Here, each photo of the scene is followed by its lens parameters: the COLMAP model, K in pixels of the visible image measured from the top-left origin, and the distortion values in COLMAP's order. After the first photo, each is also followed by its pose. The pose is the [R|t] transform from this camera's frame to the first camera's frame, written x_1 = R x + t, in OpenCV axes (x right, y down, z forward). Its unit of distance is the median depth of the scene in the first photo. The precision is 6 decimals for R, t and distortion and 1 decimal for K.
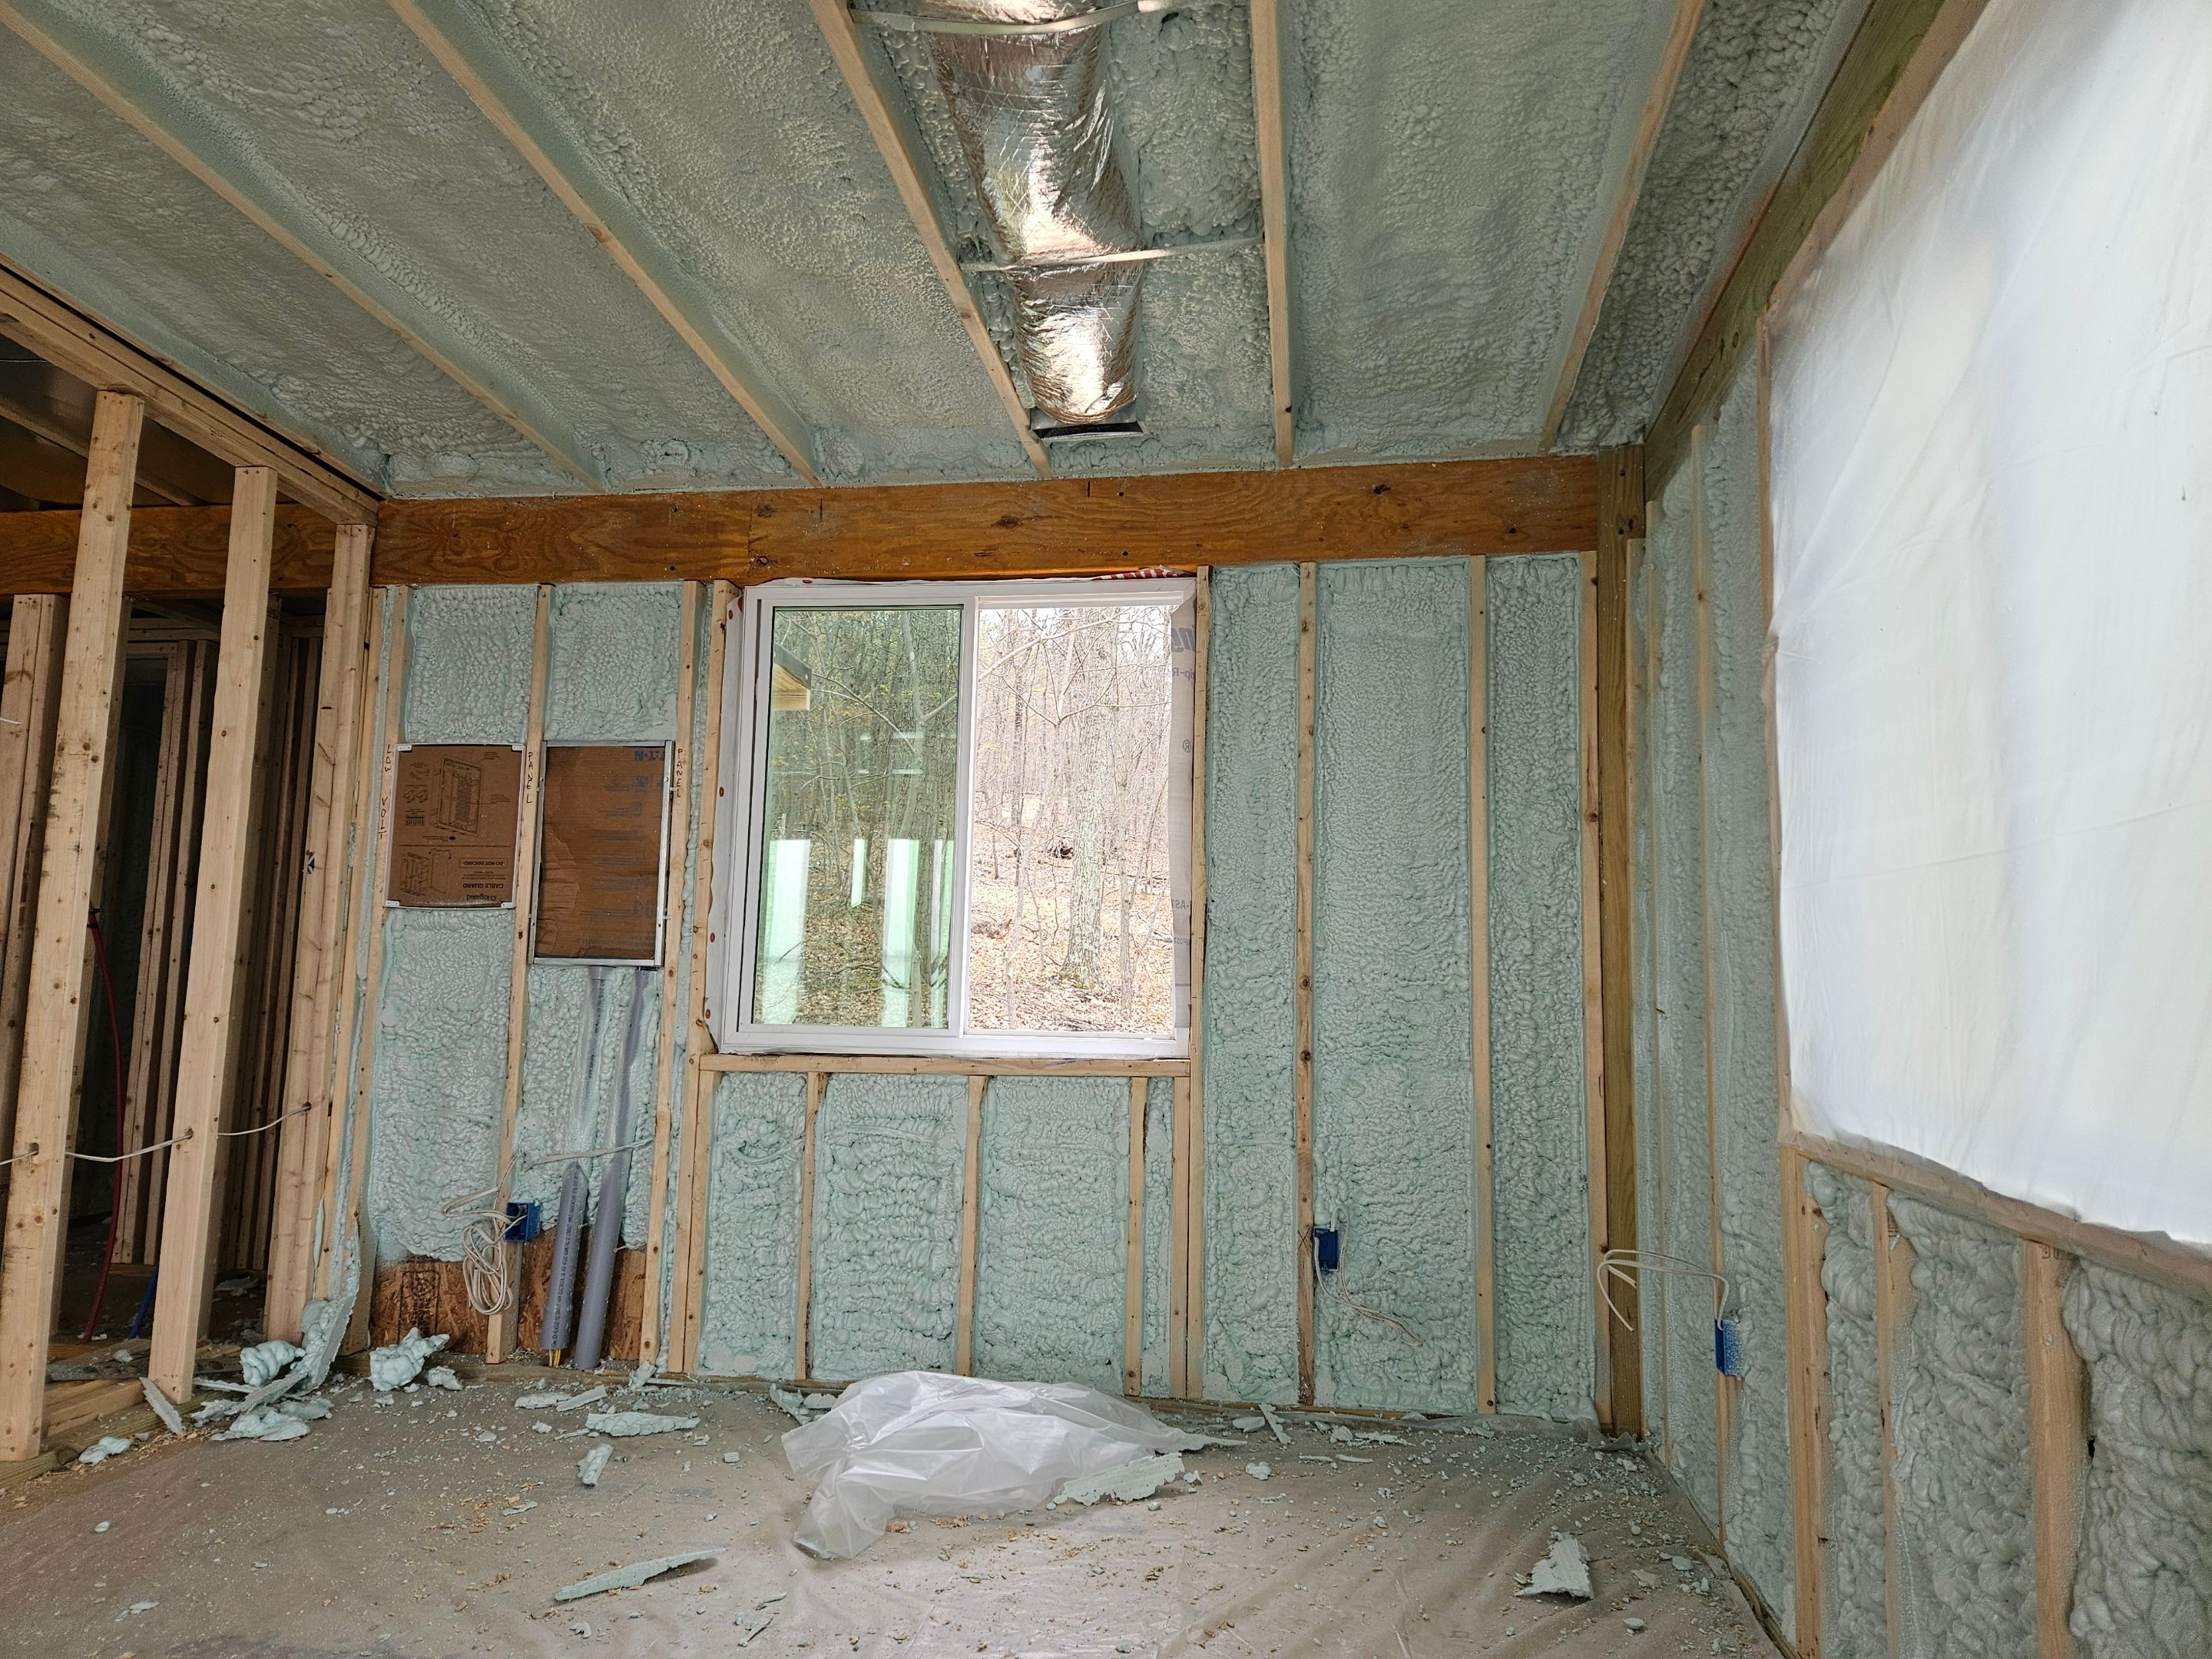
lens RADIAL K [[1494.0, 0, 1048.1], [0, 1494.0, 838.3], [0, 0, 1]] dist [0.080624, -0.077003]
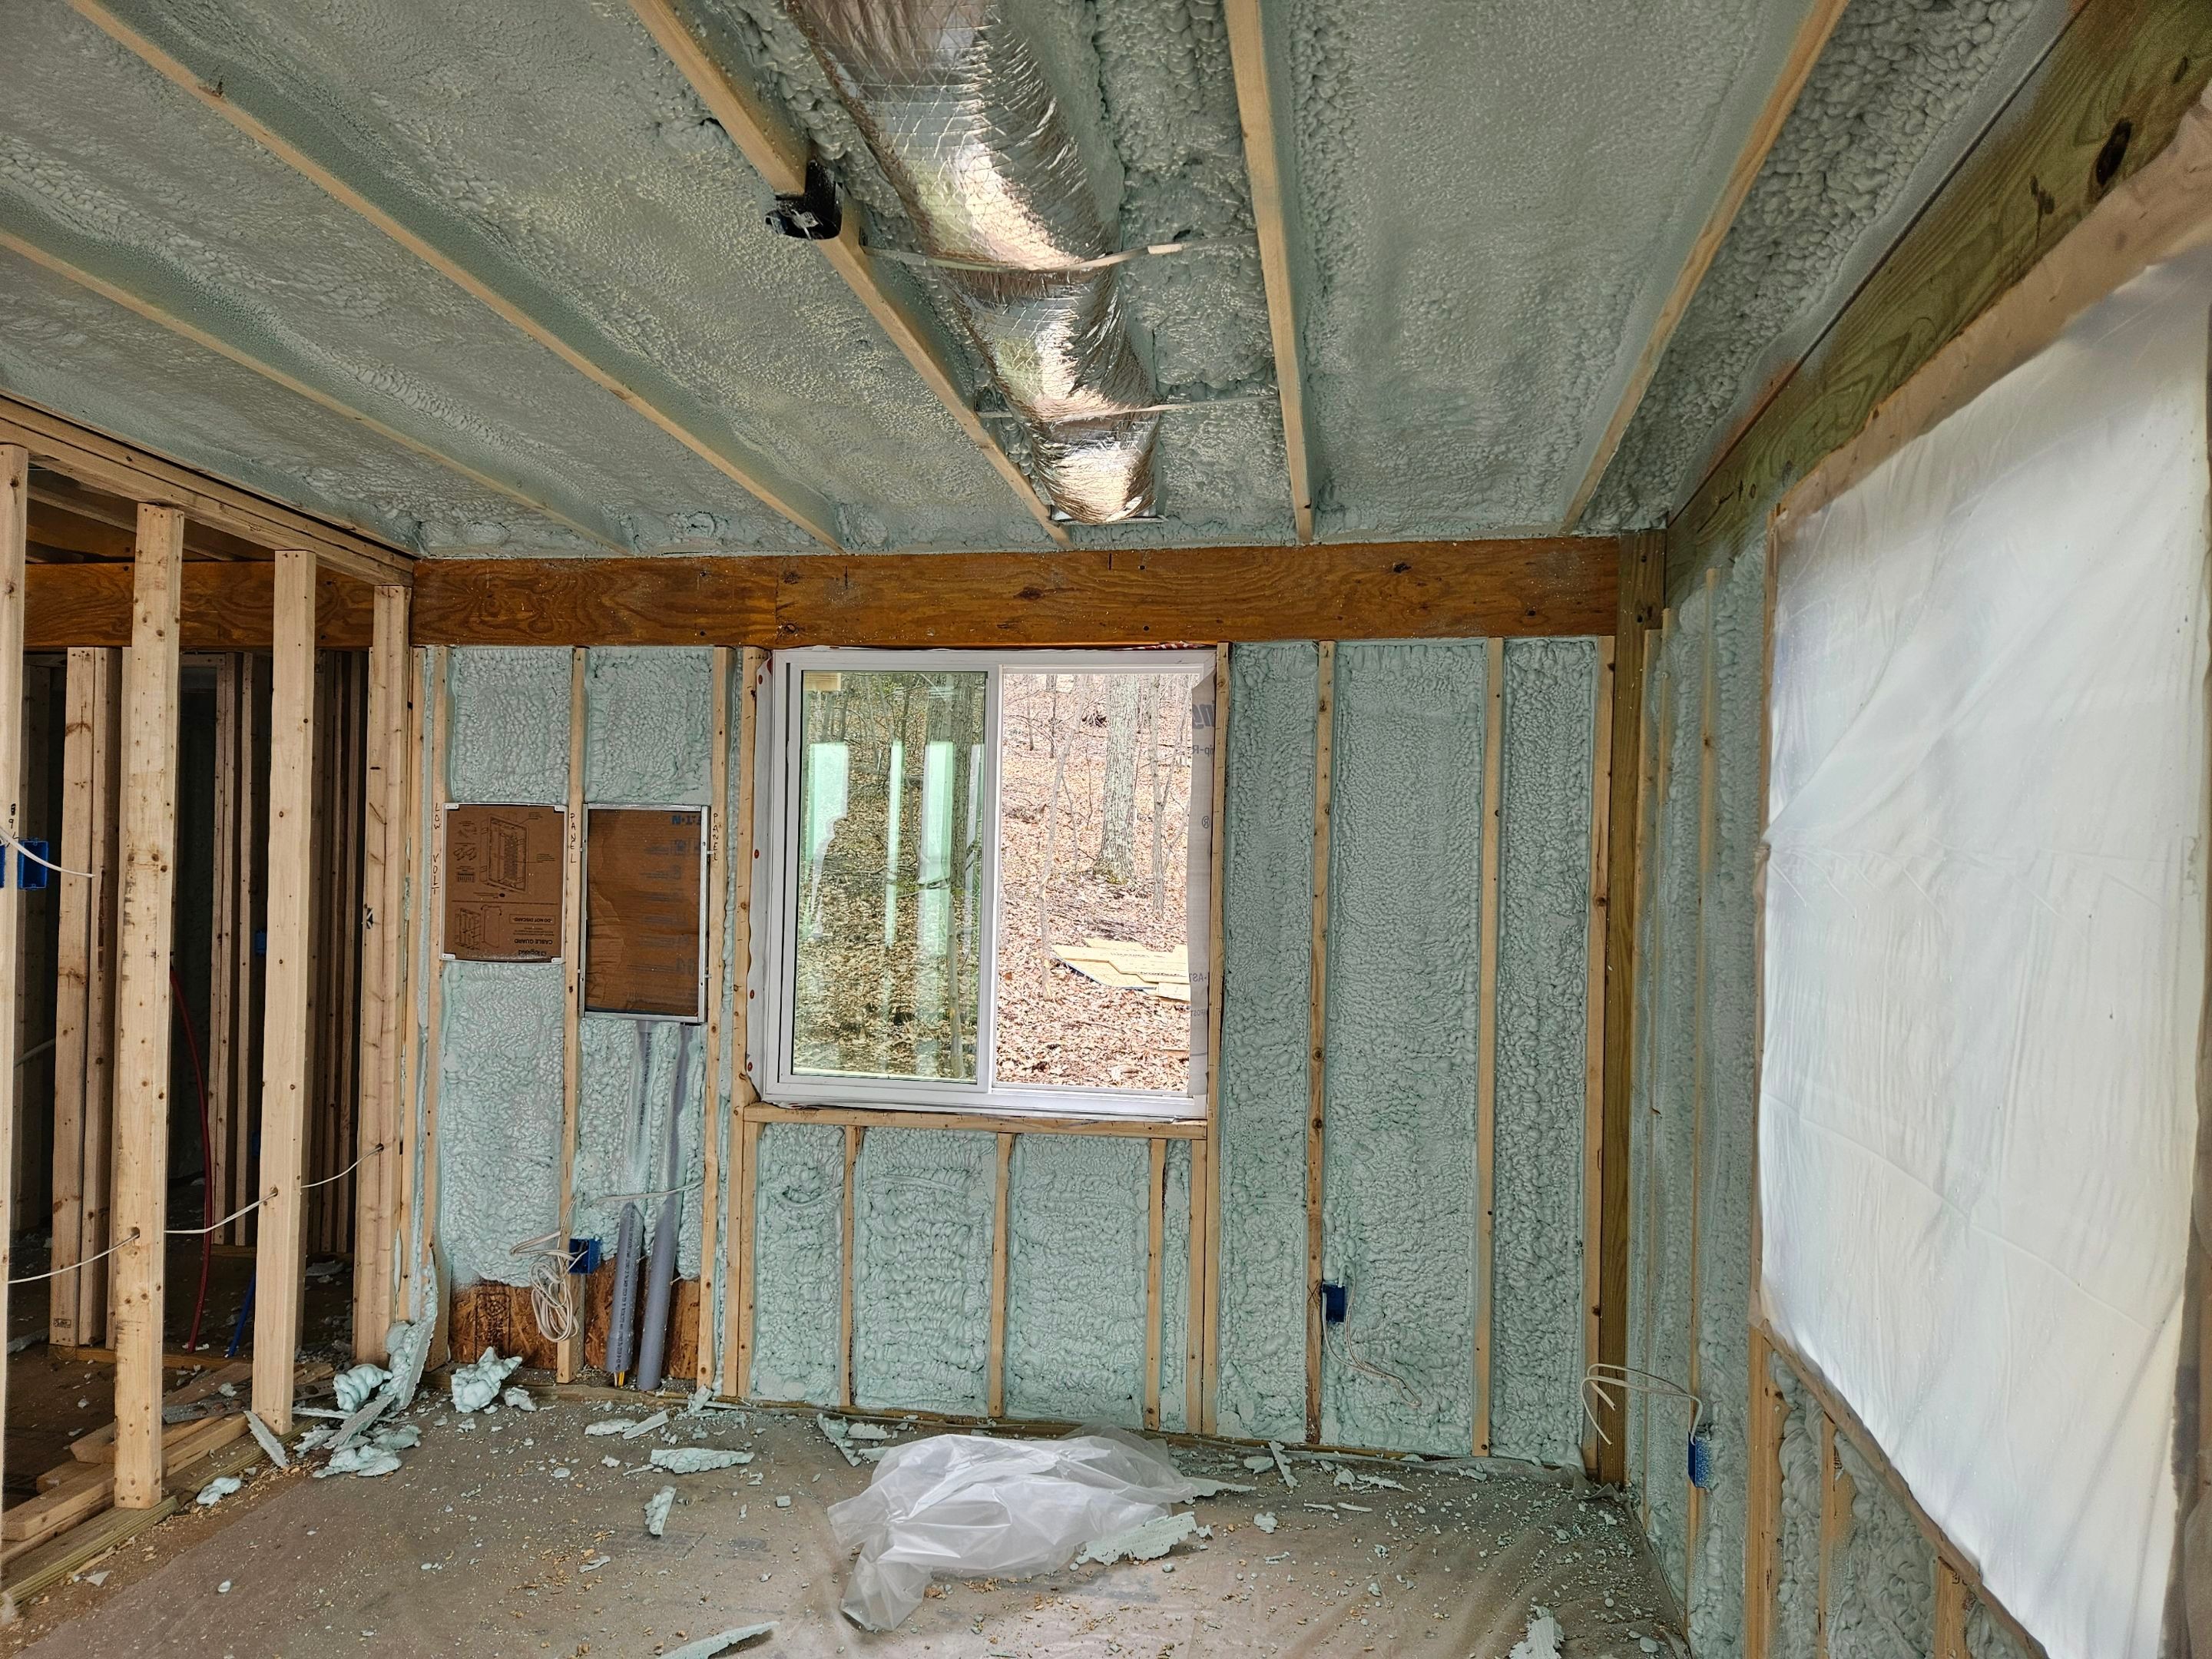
lens RADIAL K [[1494.0, 0, 1048.1], [0, 1494.0, 838.3], [0, 0, 1]] dist [0.080624, -0.077003]
pose [[0.999668, -0.003748, -0.025498, 0.010999], [0.006746, 0.992929, 0.118519, -0.178268], [0.024874, -0.118652, 0.992624, -0.023692]]
